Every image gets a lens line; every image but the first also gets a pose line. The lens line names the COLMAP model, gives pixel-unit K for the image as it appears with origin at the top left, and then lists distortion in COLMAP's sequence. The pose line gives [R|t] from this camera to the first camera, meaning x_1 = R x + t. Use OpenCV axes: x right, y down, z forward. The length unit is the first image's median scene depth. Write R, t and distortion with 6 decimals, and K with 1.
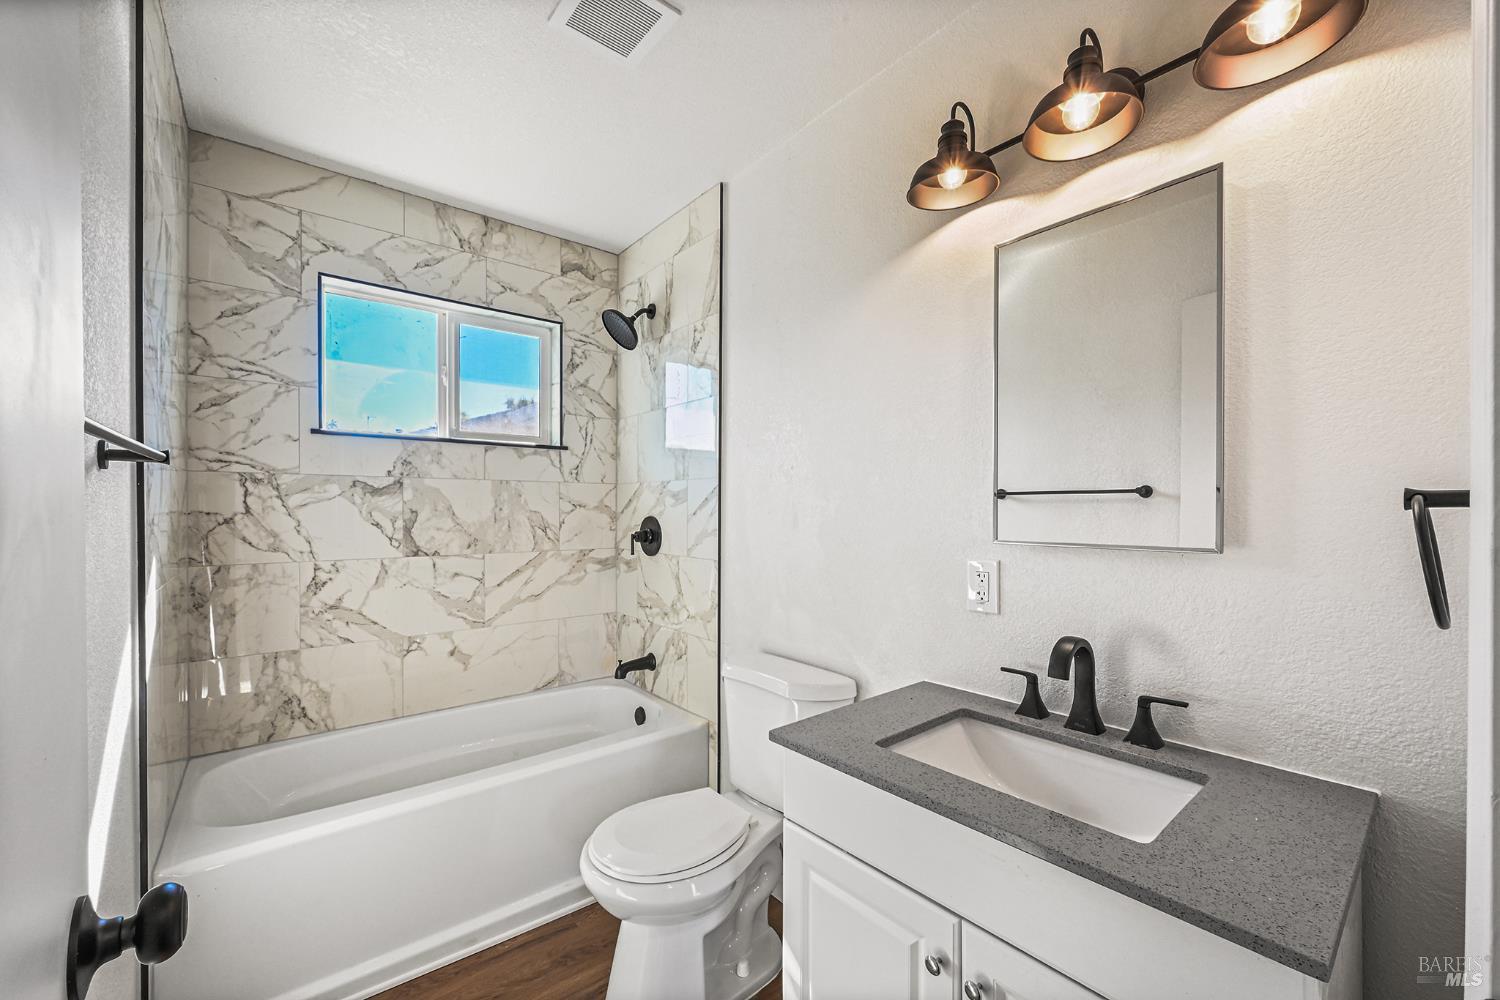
lens RADIAL K [[594.9, 0, 750.0], [0, 594.9, 500.0], [0, 0, 1]] dist [0.000552, -0.000266]
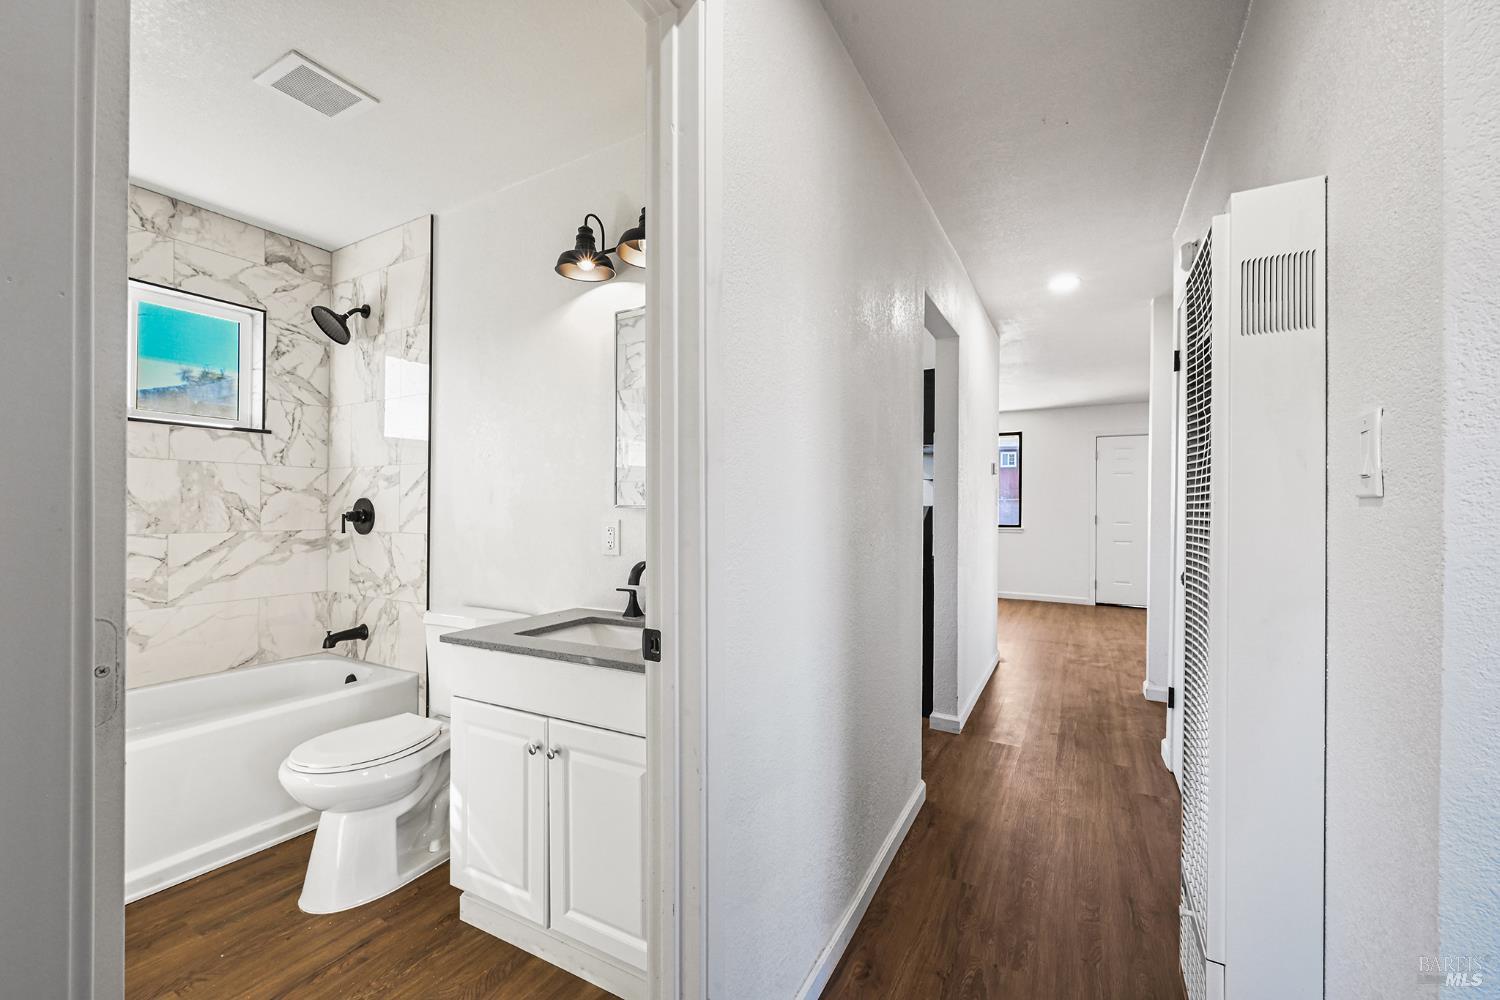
lens RADIAL K [[594.9, 0, 750.0], [0, 594.9, 500.0], [0, 0, 1]] dist [0.000552, -0.000266]
pose [[0.929619, 0.008036, 0.368434, 0.092131], [-0.007715, 0.999967, -0.002344, 0.028535], [-0.368441, -0.000664, 0.929651, -0.284473]]
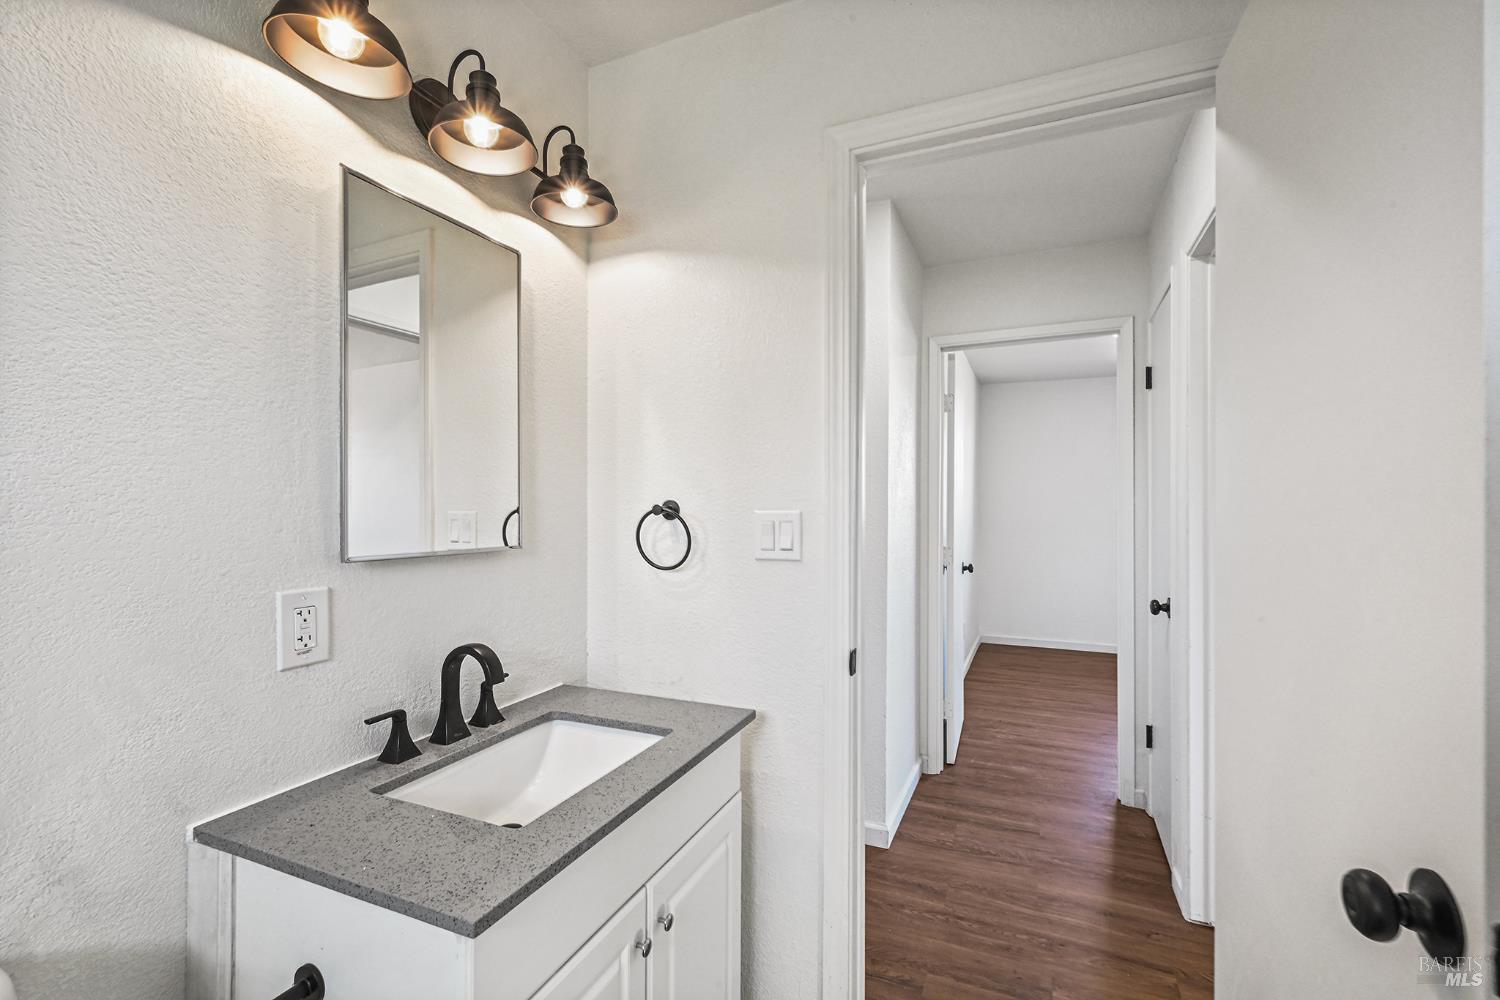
lens RADIAL K [[663.0, 0, 750.0], [0, 663.0, 500.0], [0, 0, 1]] dist [-0.000299, -0.000040]
pose [[-0.441681, 0.008375, 0.897133, -0.295516], [-0.004407, 0.999924, -0.011505, 0.001350], [-0.897161, -0.009035, -0.441611, 0.485467]]
